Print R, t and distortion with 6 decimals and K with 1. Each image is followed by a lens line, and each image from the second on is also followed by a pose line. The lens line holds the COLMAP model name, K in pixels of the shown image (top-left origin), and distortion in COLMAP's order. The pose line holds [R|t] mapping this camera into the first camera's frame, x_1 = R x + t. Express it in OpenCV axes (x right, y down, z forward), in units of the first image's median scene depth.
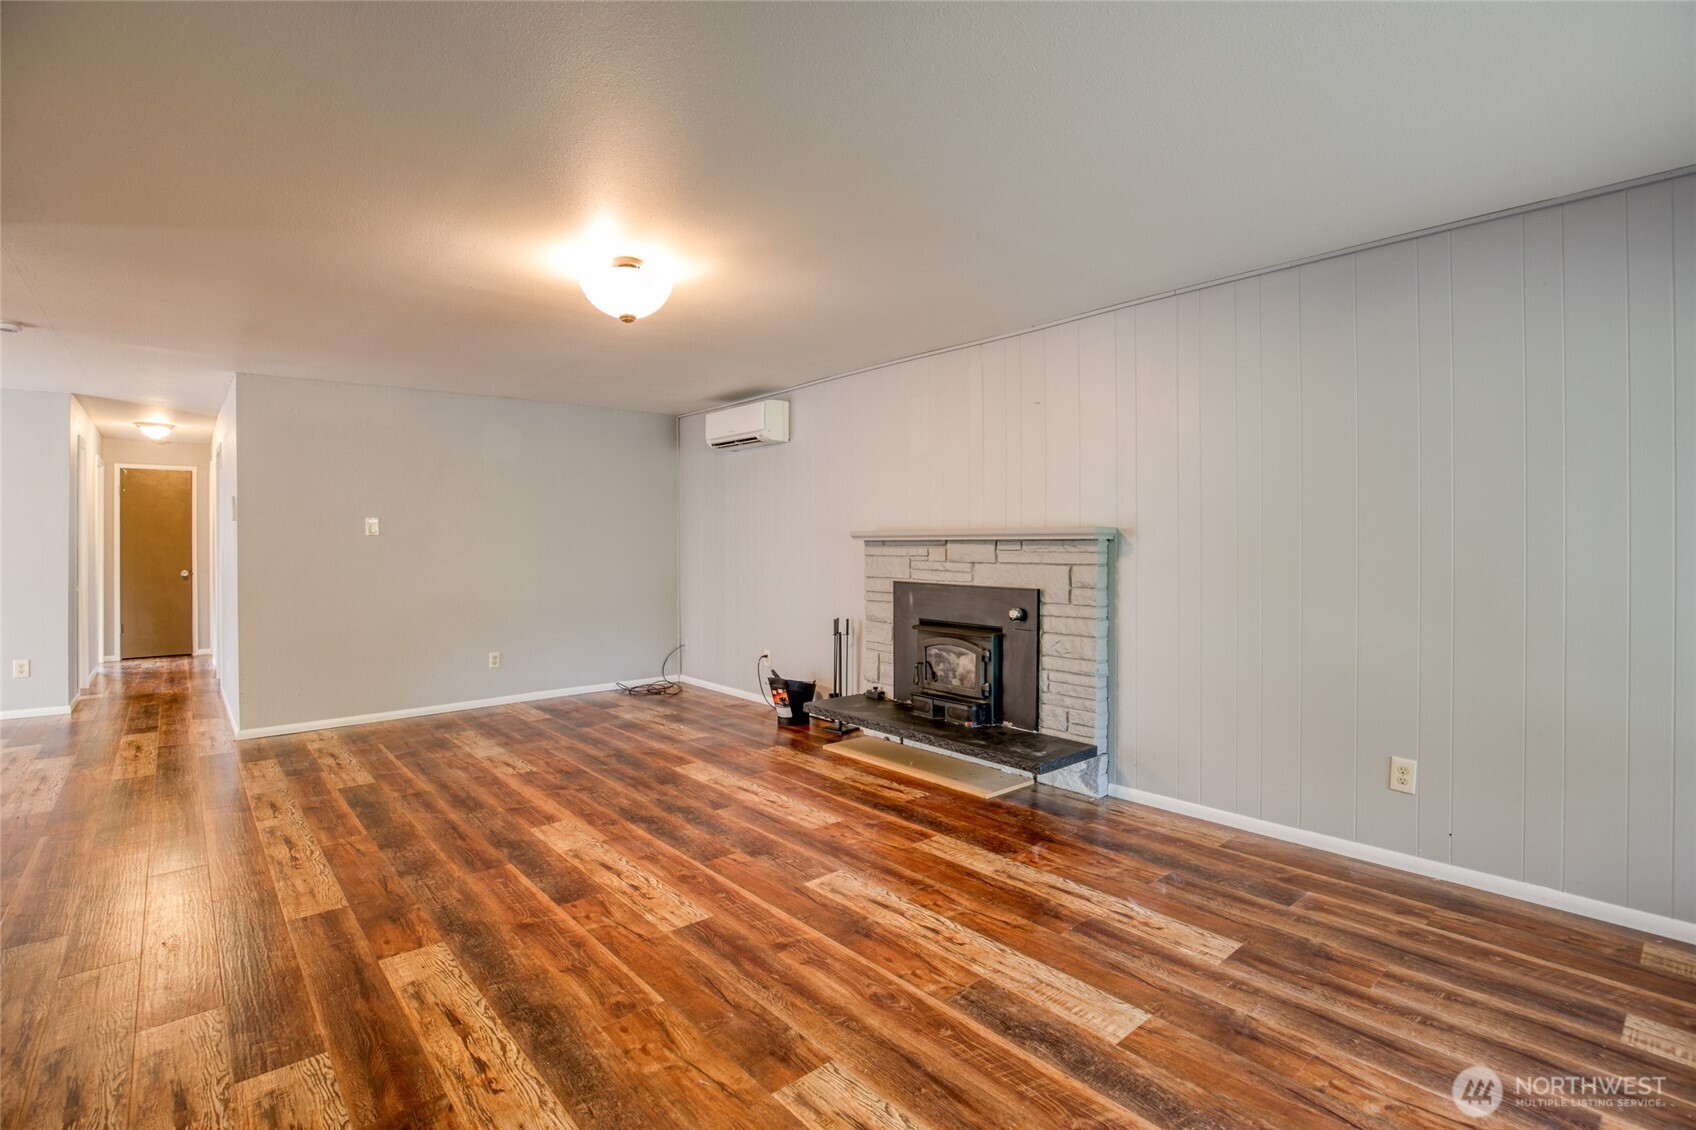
lens RADIAL K [[790.6, 0, 842.4], [0, 790.6, 539.7], [0, 0, 1]] dist [-0.032932, 0.003946]
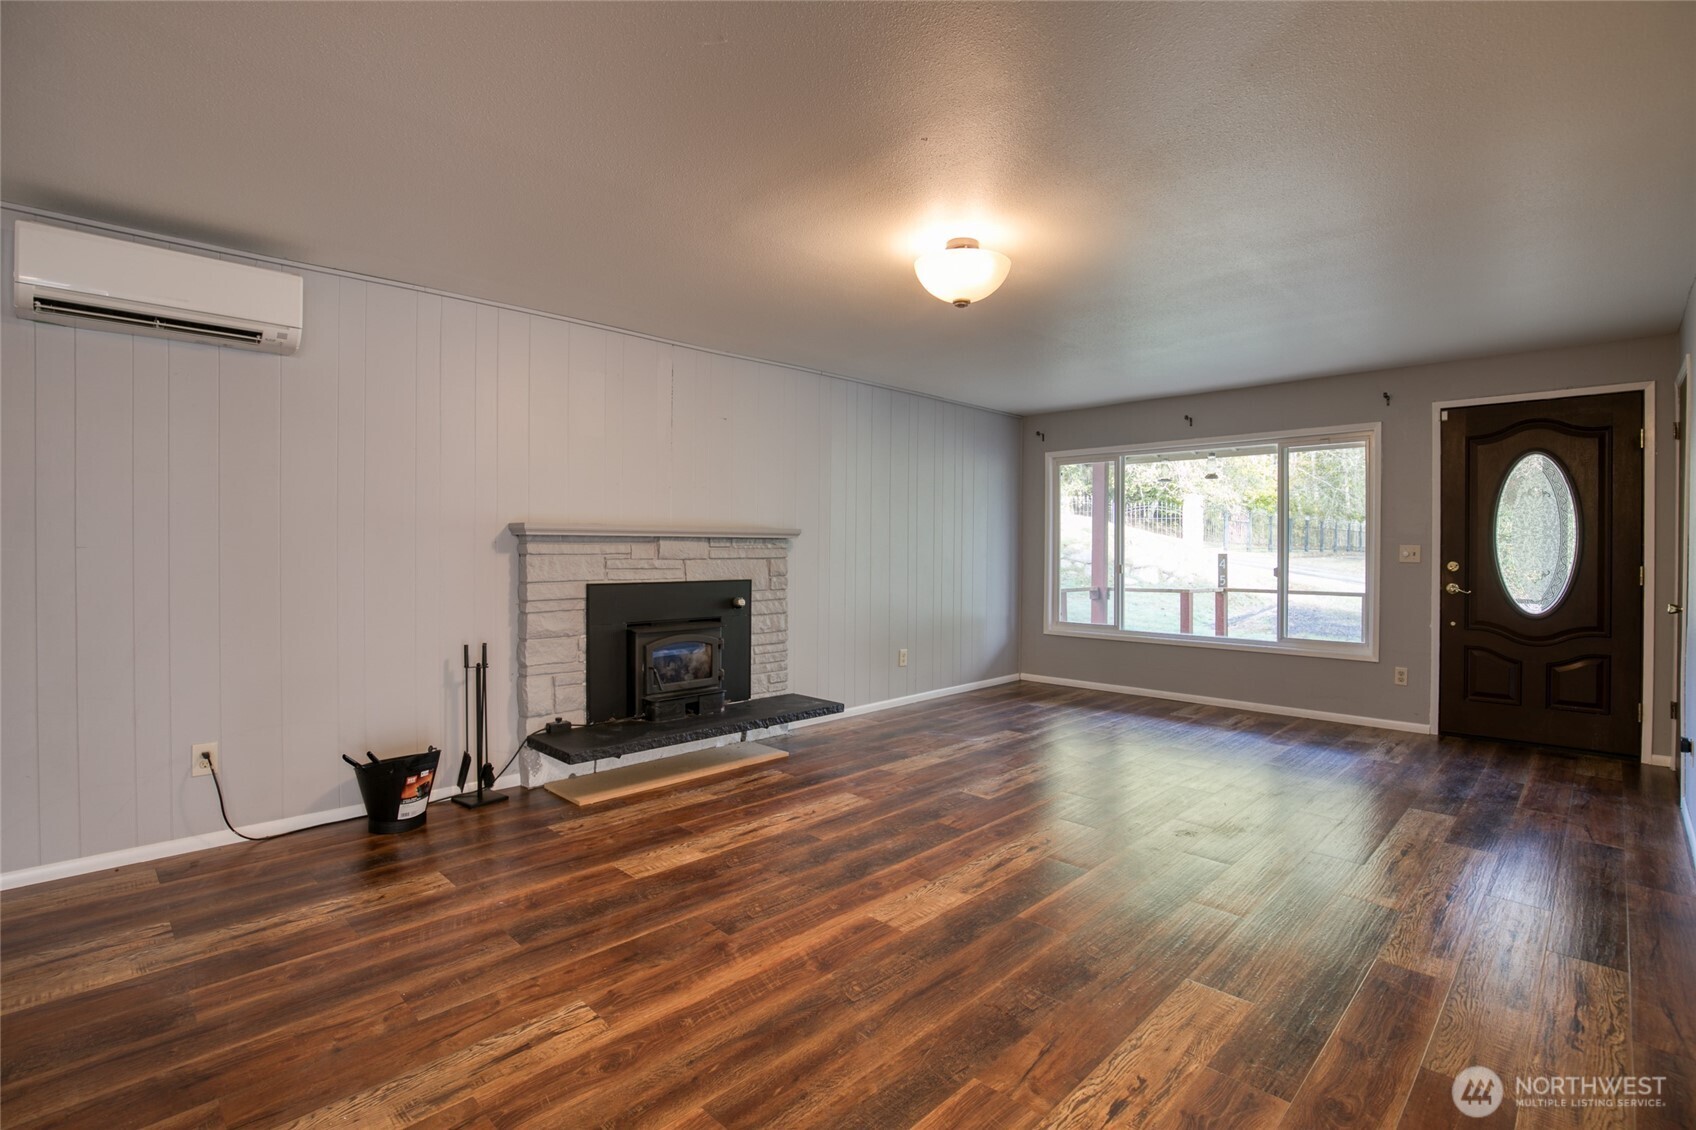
lens RADIAL K [[790.6, 0, 839.1], [0, 790.6, 549.9], [0, 0, 1]] dist [-0.032932, 0.003946]
pose [[-0.066018, -0.004556, 0.997808, -0.964790], [-0.008197, 0.999958, 0.004023, 0.012500], [-0.997785, -0.007914, -0.066053, 0.960910]]
